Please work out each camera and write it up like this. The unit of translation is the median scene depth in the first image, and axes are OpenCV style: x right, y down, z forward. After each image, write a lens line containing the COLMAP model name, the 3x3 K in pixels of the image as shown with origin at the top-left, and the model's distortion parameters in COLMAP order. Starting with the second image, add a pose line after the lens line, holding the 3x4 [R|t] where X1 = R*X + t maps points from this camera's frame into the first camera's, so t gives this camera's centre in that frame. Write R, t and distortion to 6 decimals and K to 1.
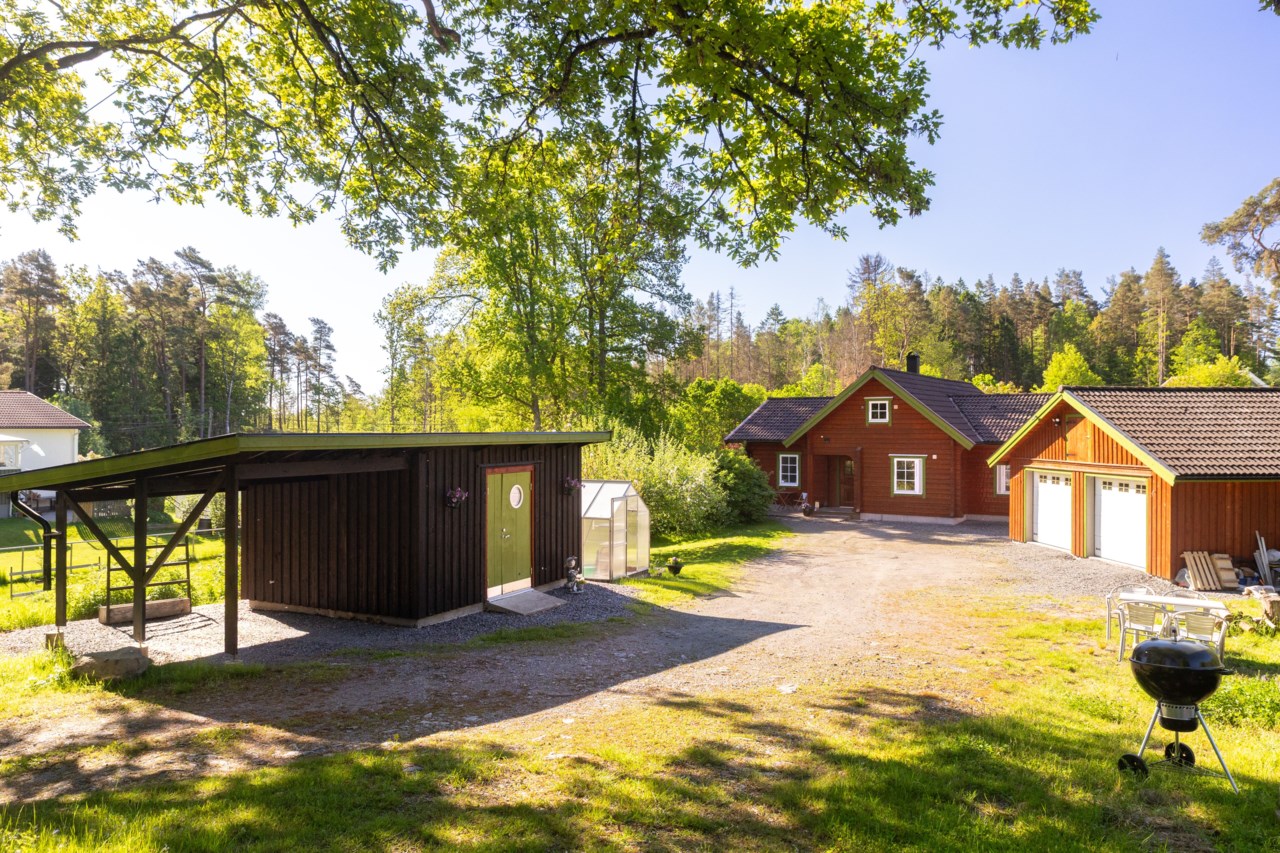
lens RADIAL K [[919.2, 0, 641.5], [0, 919.2, 420.5], [0, 0, 1]] dist [-0.002039, -0.002236]
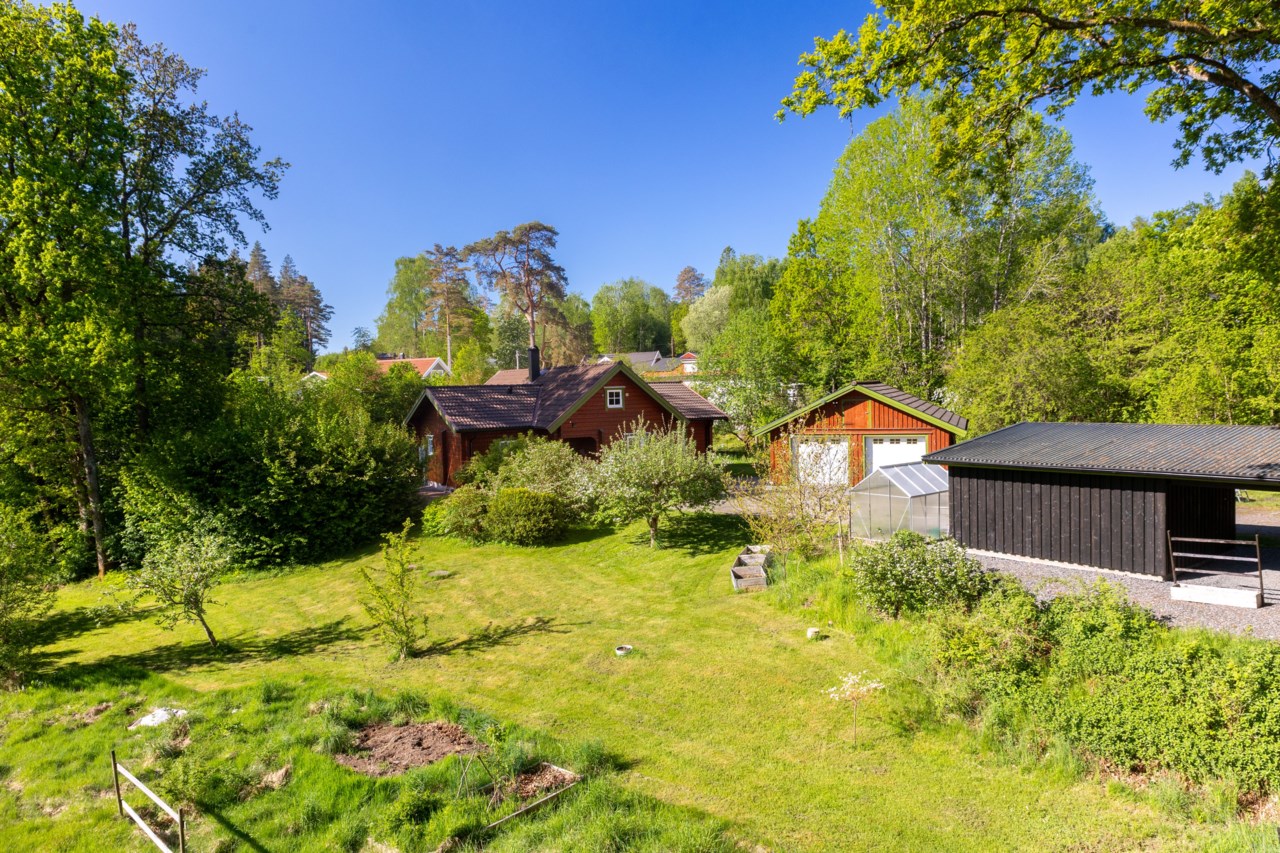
lens RADIAL K [[862.0, 0, 644.0], [0, 862.0, 428.8], [0, 0, 1]] dist [-0.014472, 0.007979]
pose [[0.445175, -0.054161, 0.893804, -0.462438], [0.017775, 0.998507, 0.051653, -0.017453], [-0.895267, -0.007107, 0.445473, 0.288852]]
